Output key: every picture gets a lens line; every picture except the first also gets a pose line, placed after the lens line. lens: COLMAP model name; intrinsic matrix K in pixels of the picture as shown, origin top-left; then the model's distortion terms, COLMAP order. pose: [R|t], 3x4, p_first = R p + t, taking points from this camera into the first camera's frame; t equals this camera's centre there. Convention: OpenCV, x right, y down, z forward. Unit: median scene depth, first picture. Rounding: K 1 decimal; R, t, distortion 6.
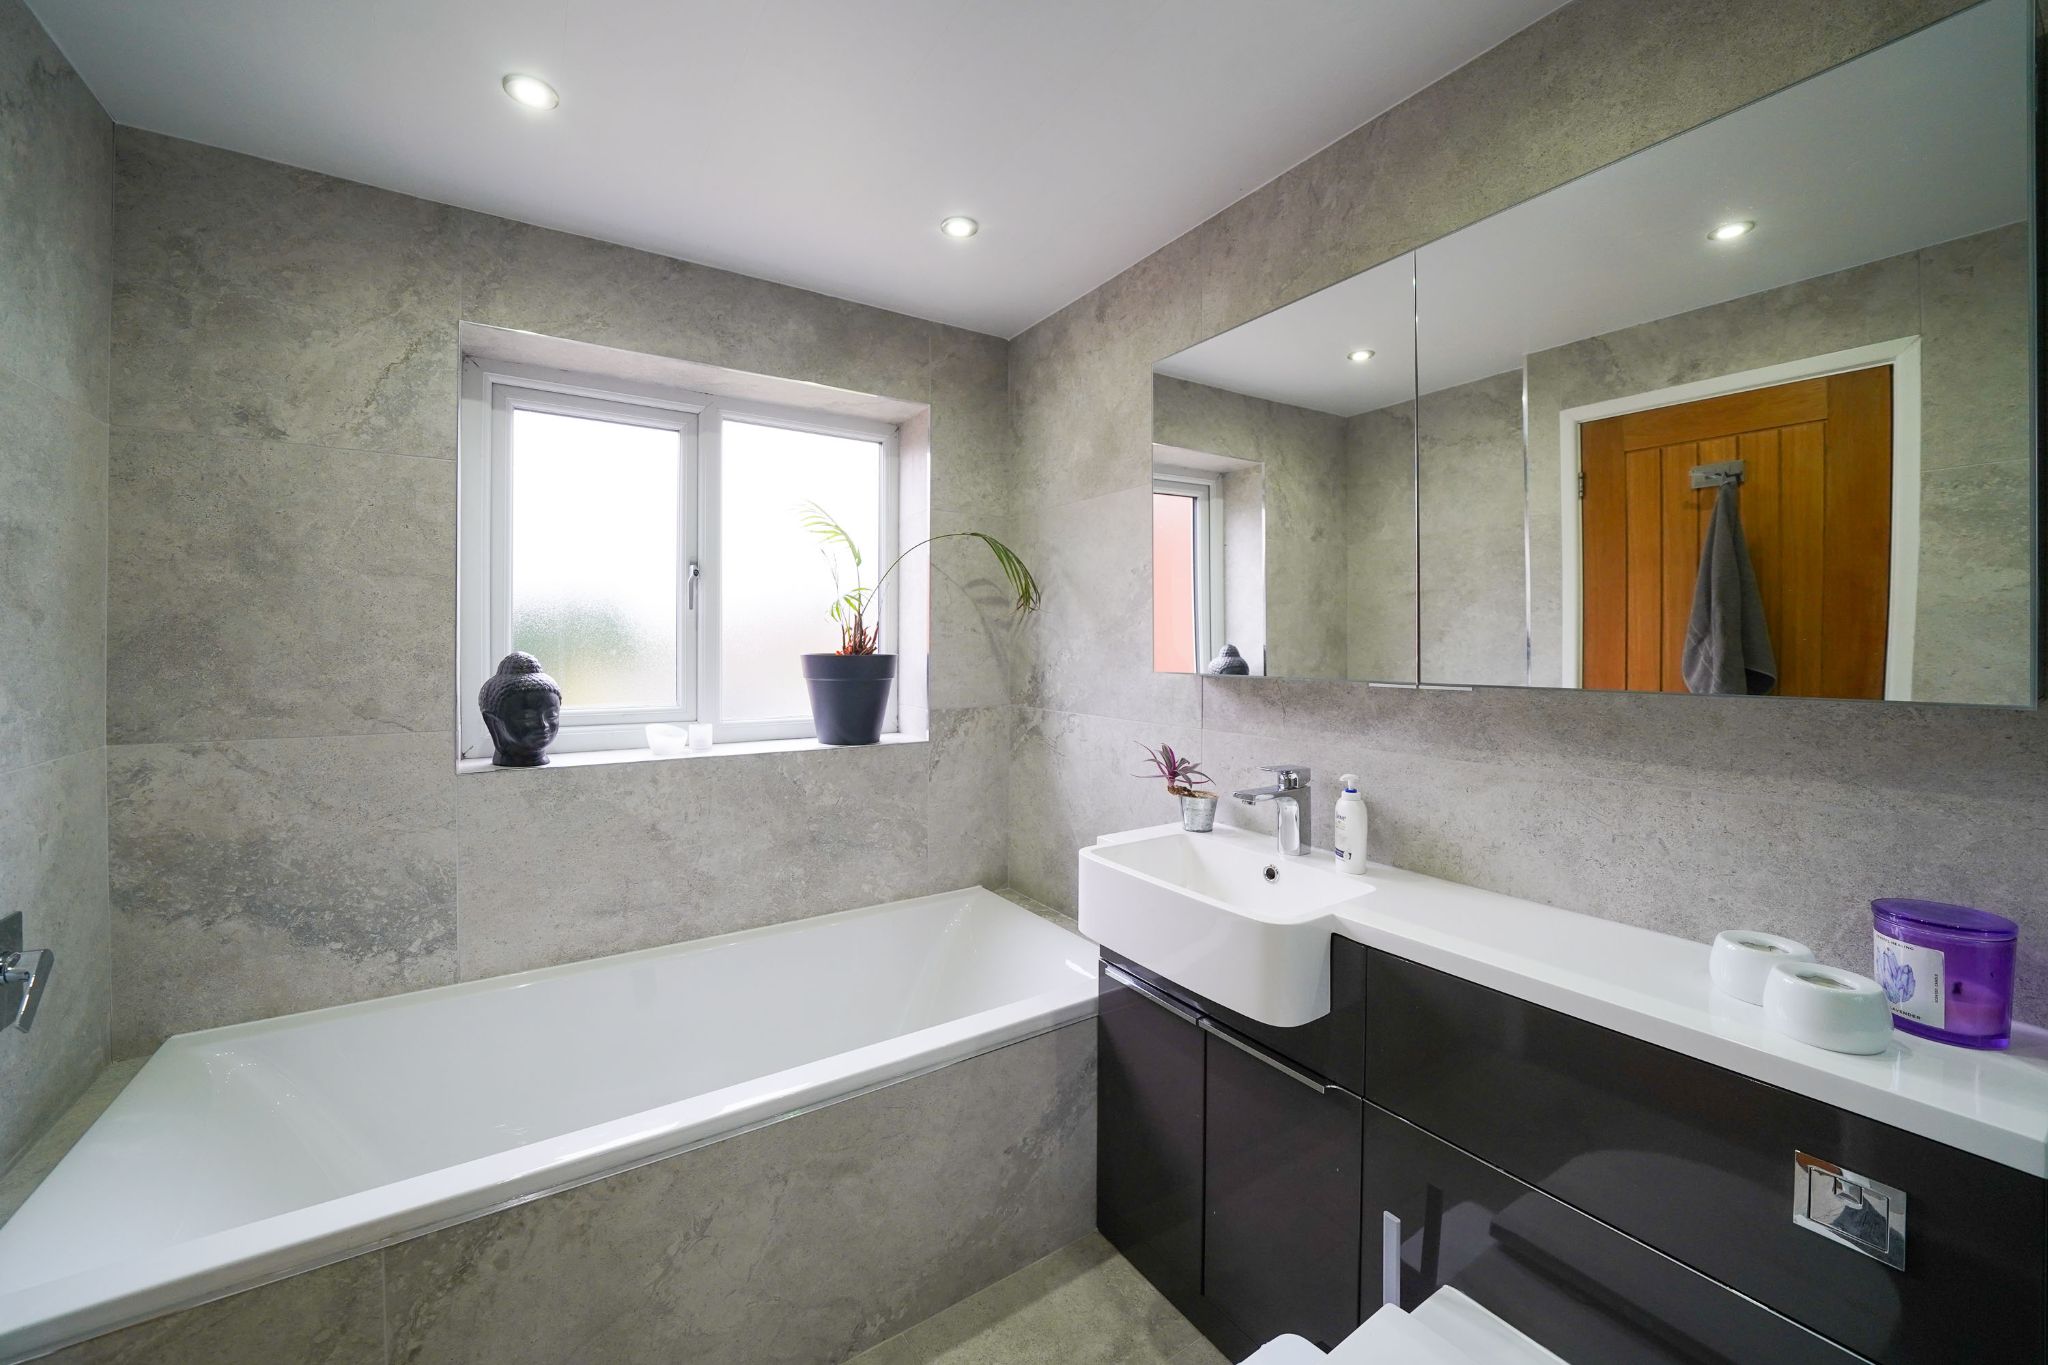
lens RADIAL K [[758.5, 0, 1022.2], [0, 758.5, 641.8], [0, 0, 1]] dist [-0.023657, -0.000050]
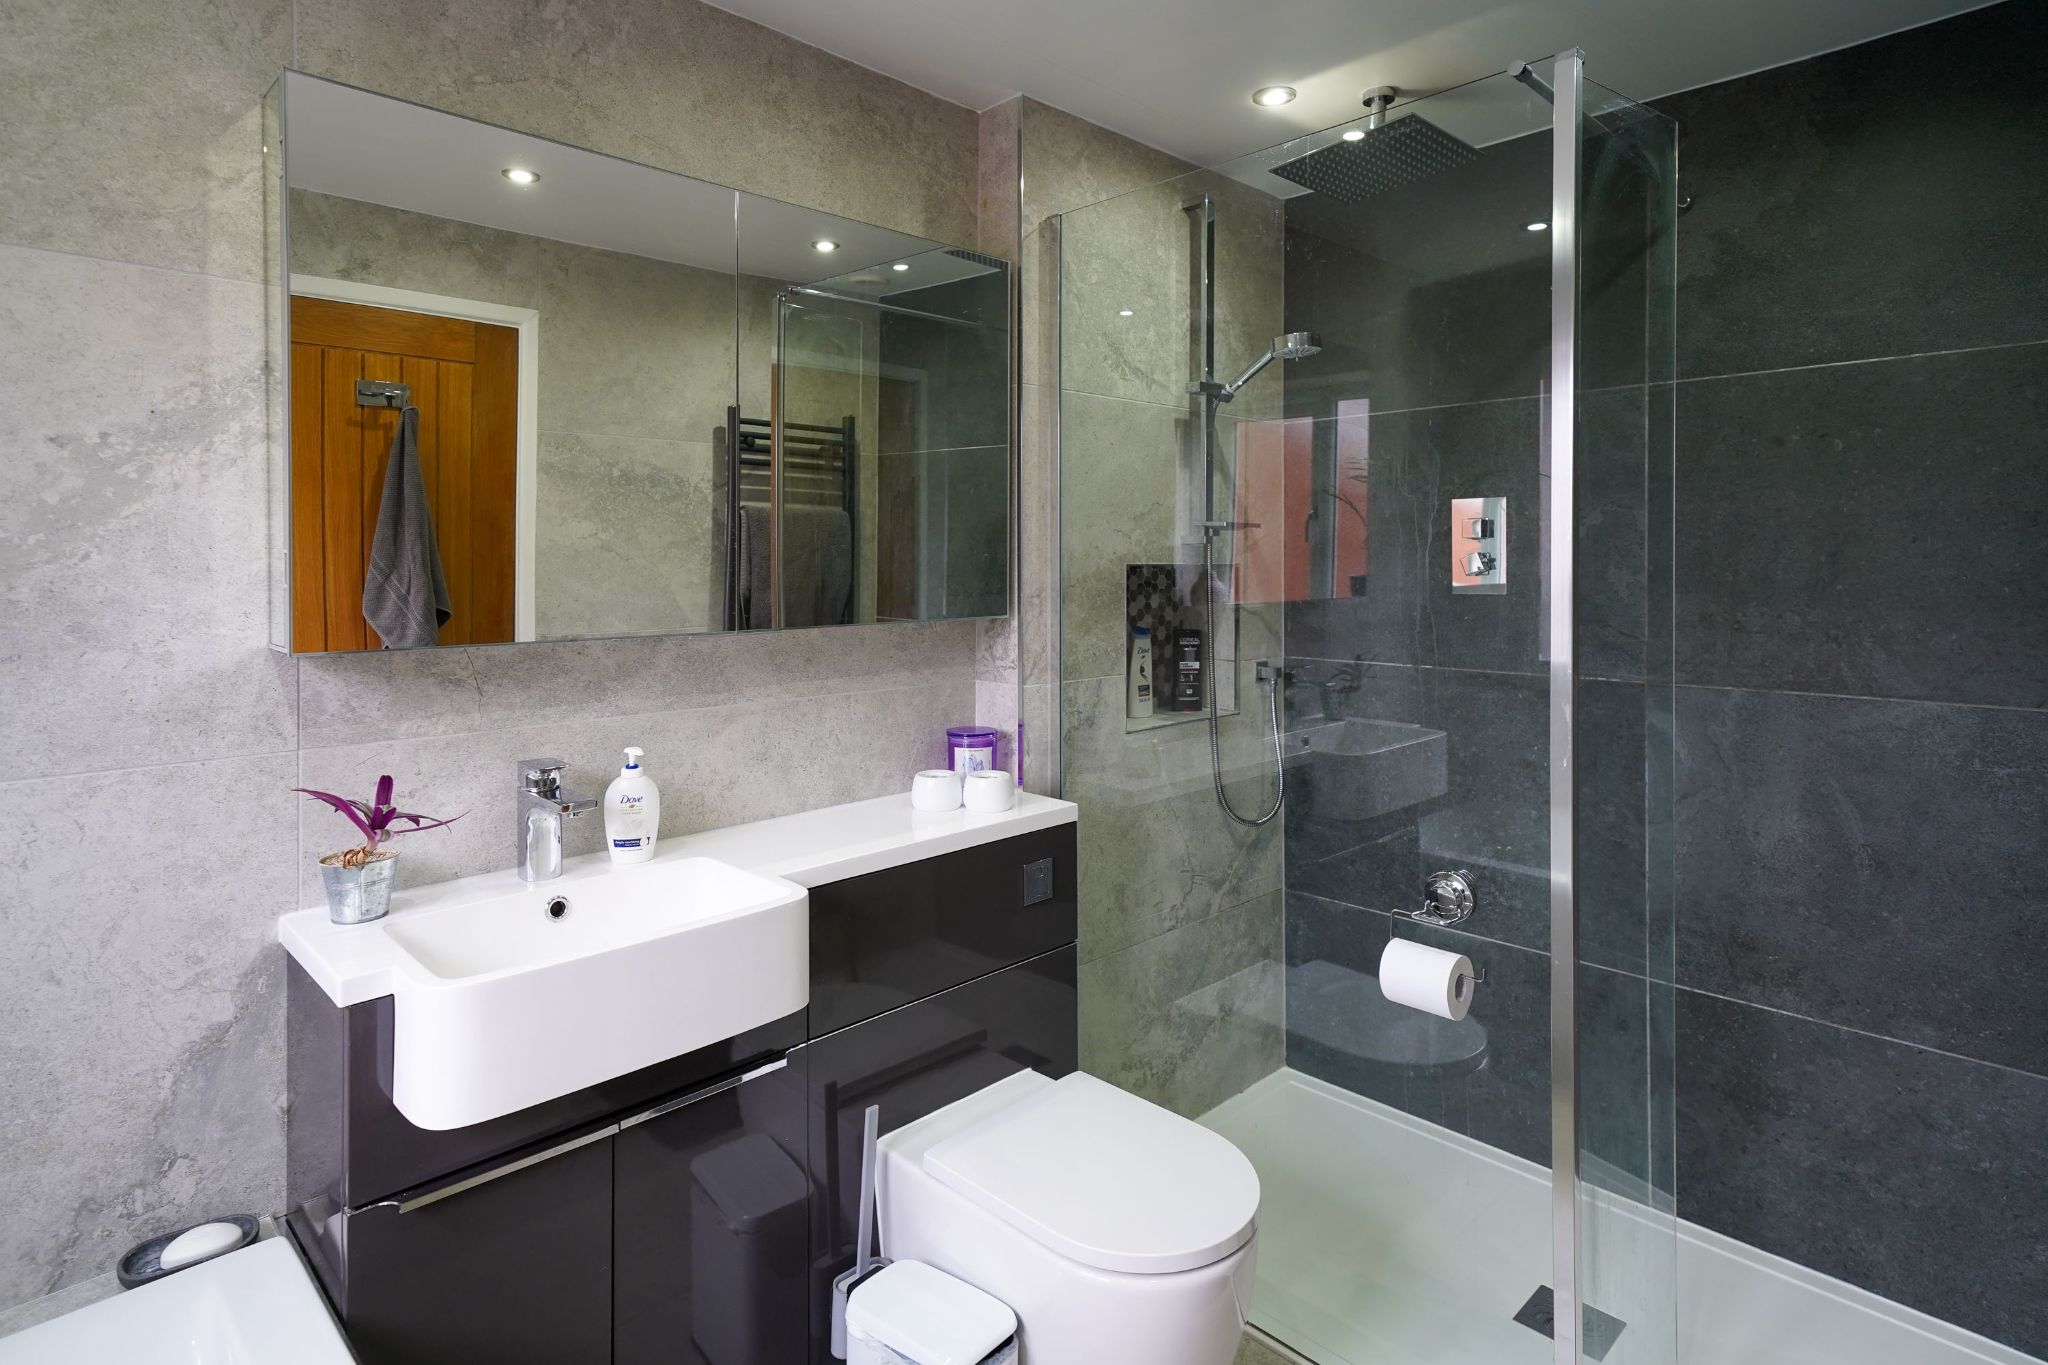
lens RADIAL K [[1080.5, 0, 1023.5], [0, 1080.5, 567.3], [0, 0, 1]] dist [0.000515, -0.000035]
pose [[-0.197722, -0.002478, 0.980255, -0.792634], [0.000874, 0.999996, 0.002704, -0.026763], [-0.980258, 0.001392, -0.197719, 0.767679]]
